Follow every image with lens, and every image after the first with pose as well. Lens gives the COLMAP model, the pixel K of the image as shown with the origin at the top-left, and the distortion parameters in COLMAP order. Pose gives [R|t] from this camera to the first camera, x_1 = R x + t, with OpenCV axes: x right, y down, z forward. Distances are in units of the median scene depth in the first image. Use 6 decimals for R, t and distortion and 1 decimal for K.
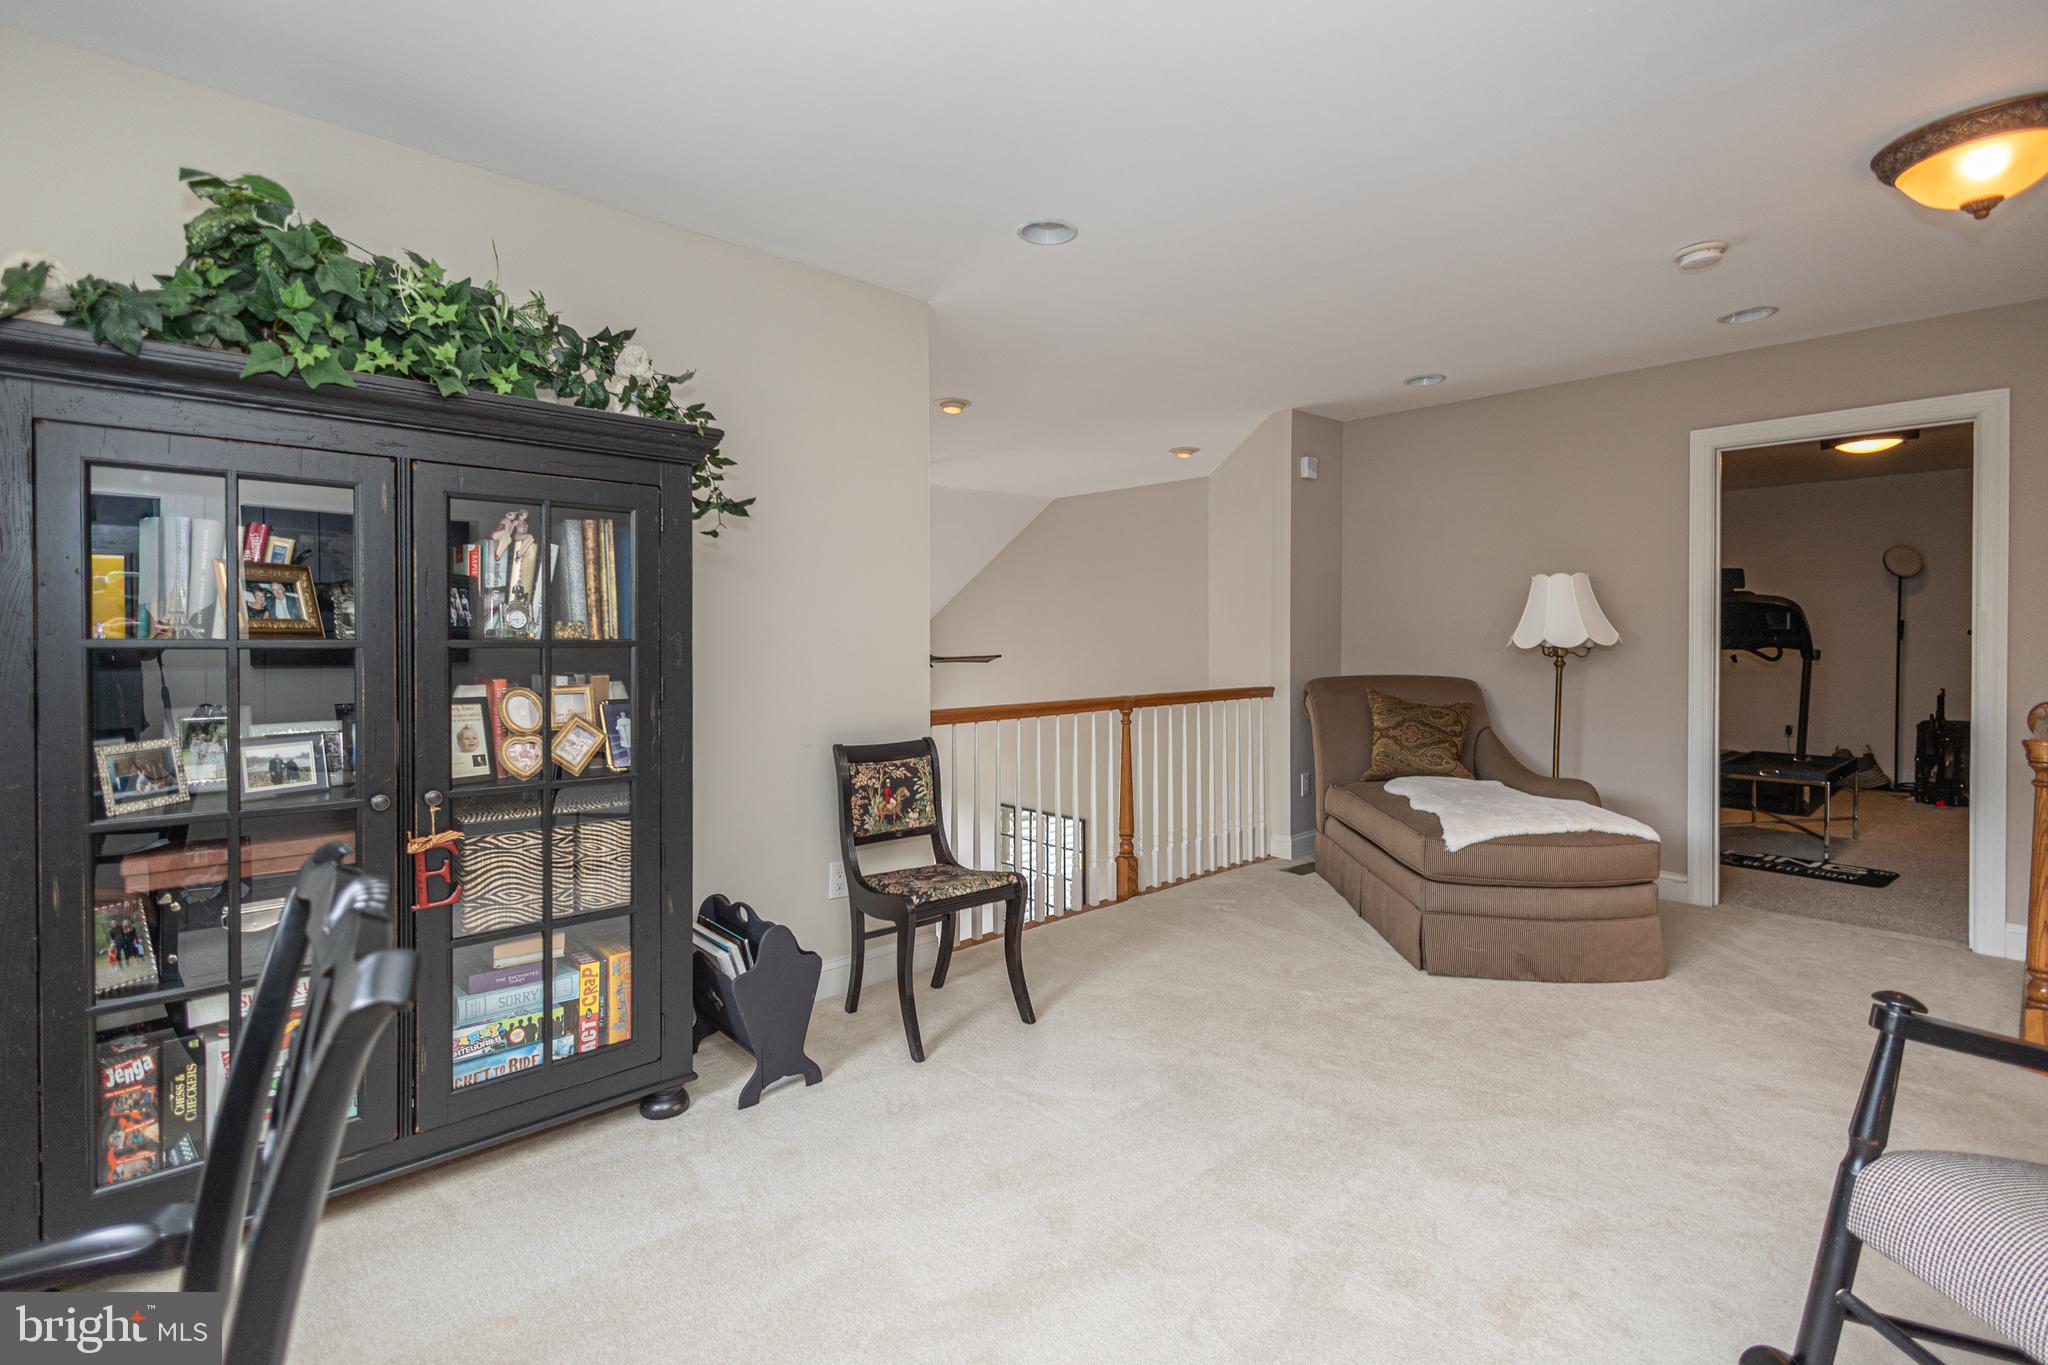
lens RADIAL K [[953.9, 0, 1042.2], [0, 953.9, 635.5], [0, 0, 1]] dist [0.011386, -0.003645]
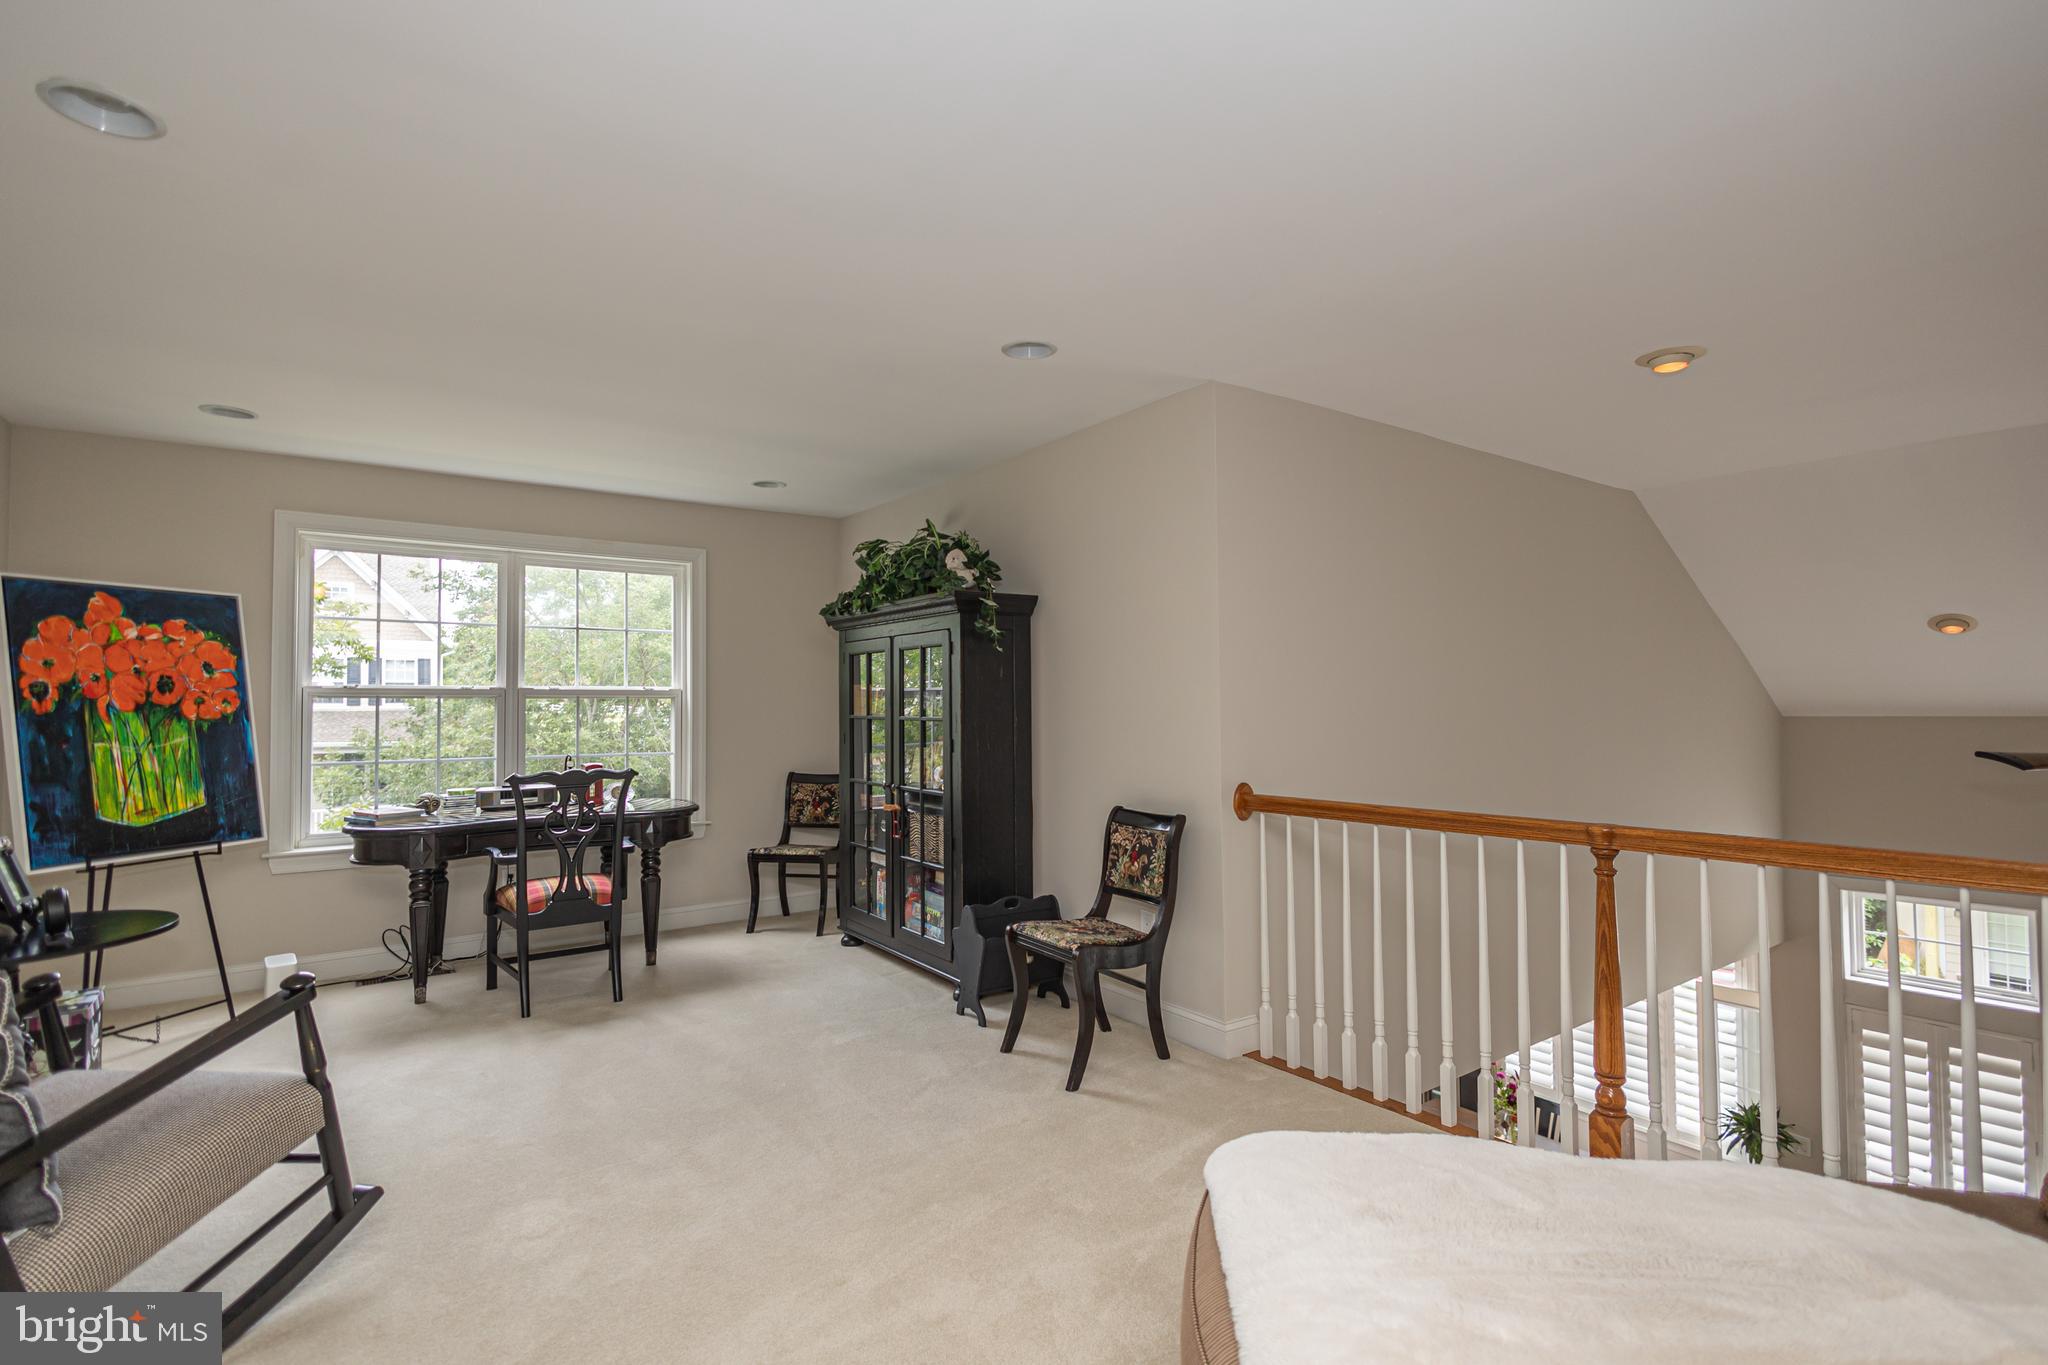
lens RADIAL K [[953.9, 0, 1027.6], [0, 953.9, 697.2], [0, 0, 1]] dist [0.011386, -0.003645]
pose [[-0.135733, -0.015708, -0.990621, 0.956615], [-0.000447, 0.999875, -0.015793, -0.003183], [0.990745, -0.001700, -0.135723, 1.019543]]
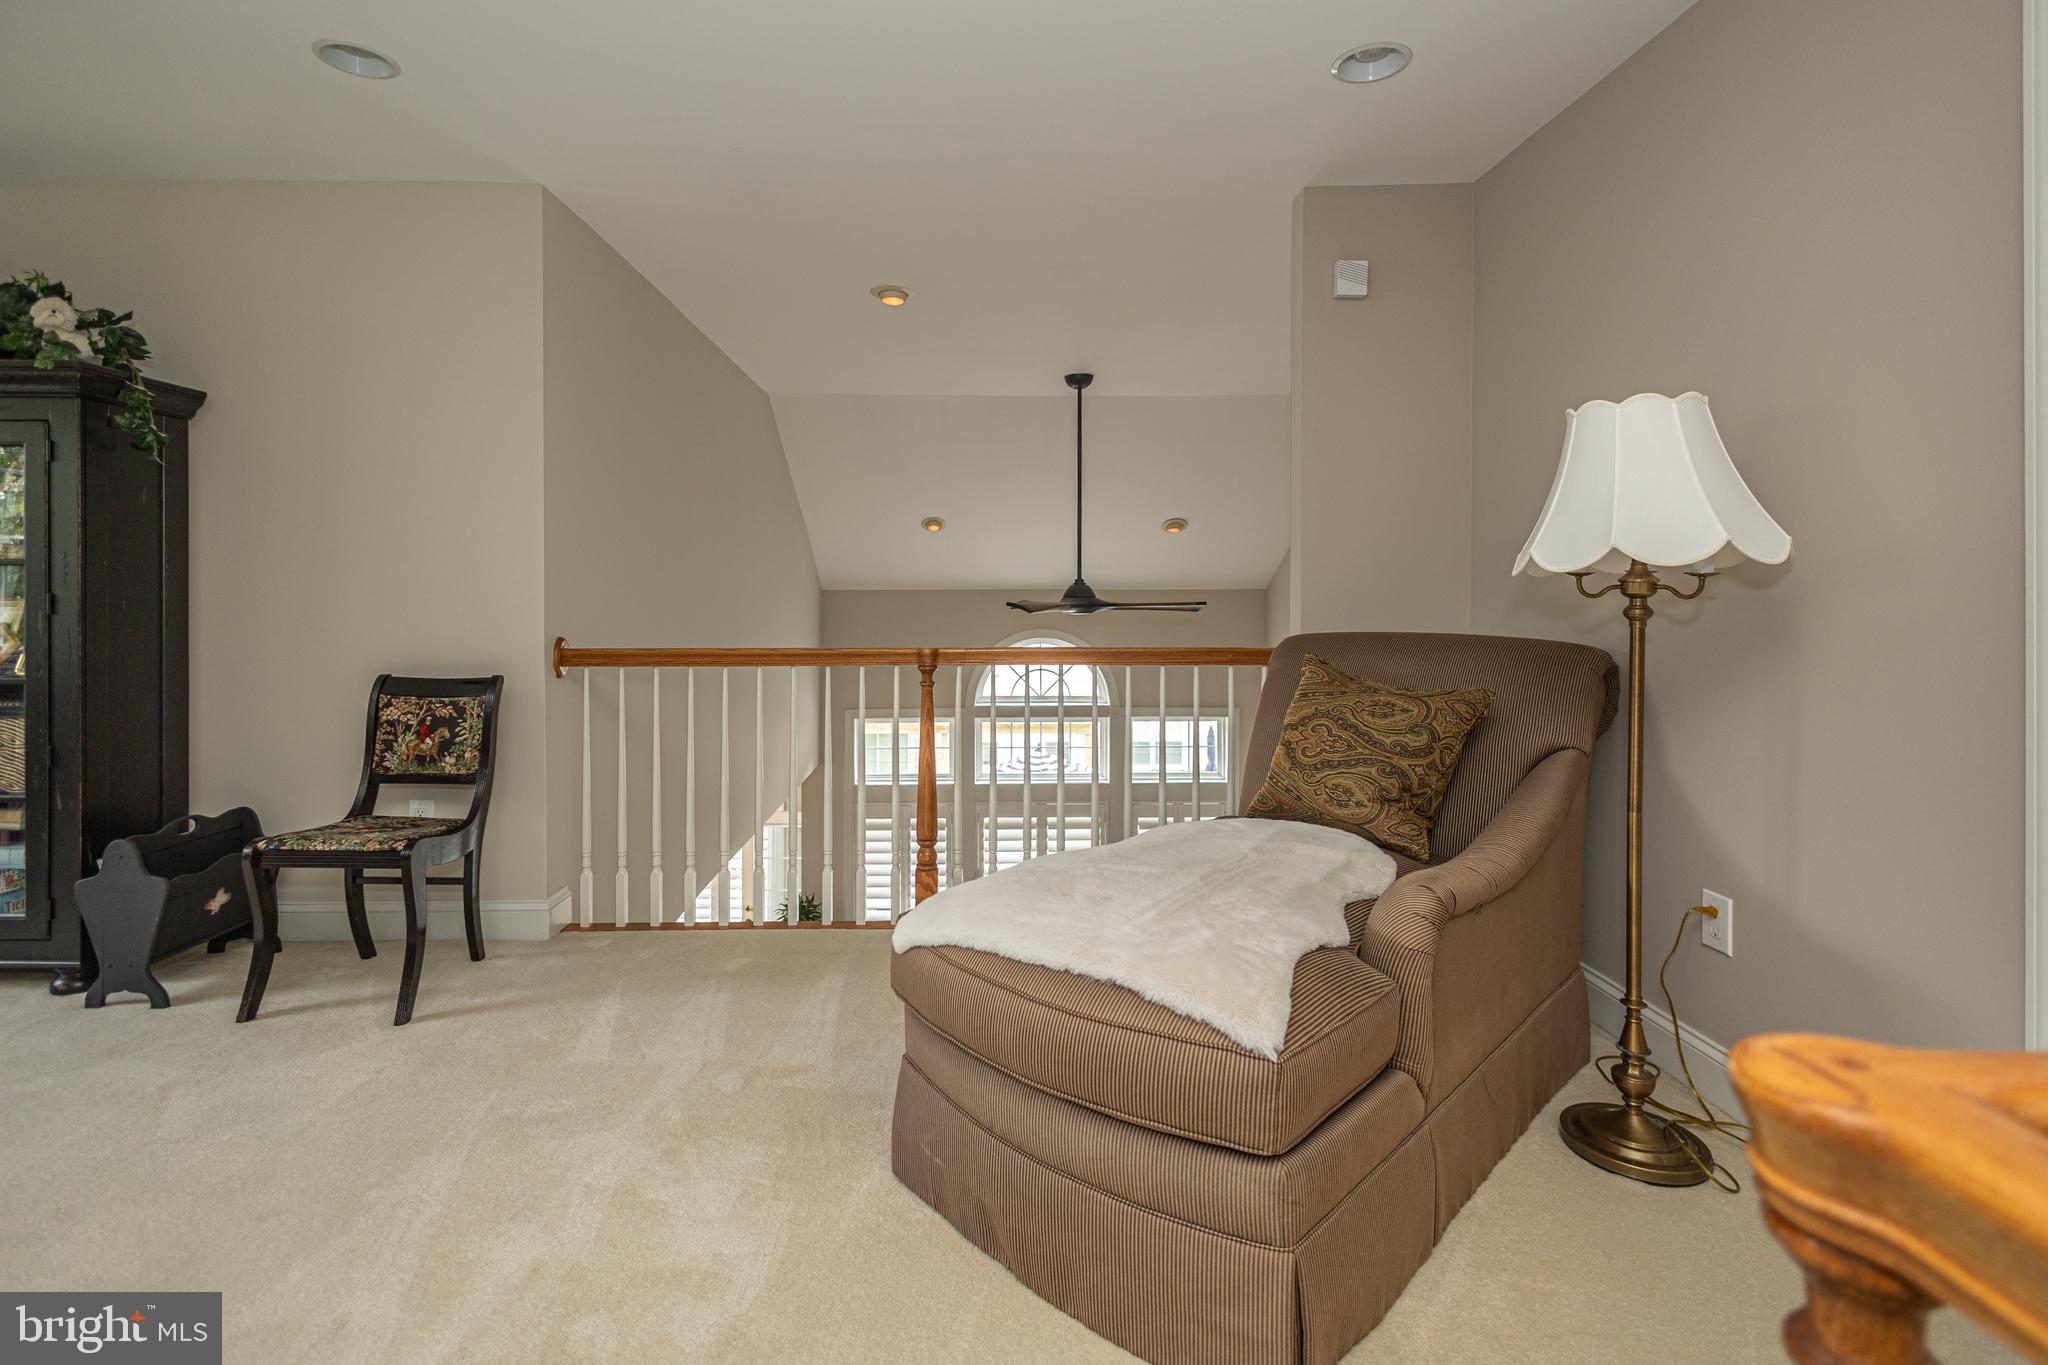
lens RADIAL K [[953.9, 0, 1020.5], [0, 953.9, 598.4], [0, 0, 1]] dist [0.011386, -0.003645]
pose [[0.729469, 0.001912, -0.684012, 0.877554], [-0.001288, 0.999998, 0.001422, 0.034718], [0.684013, -0.000156, 0.729470, 0.714613]]
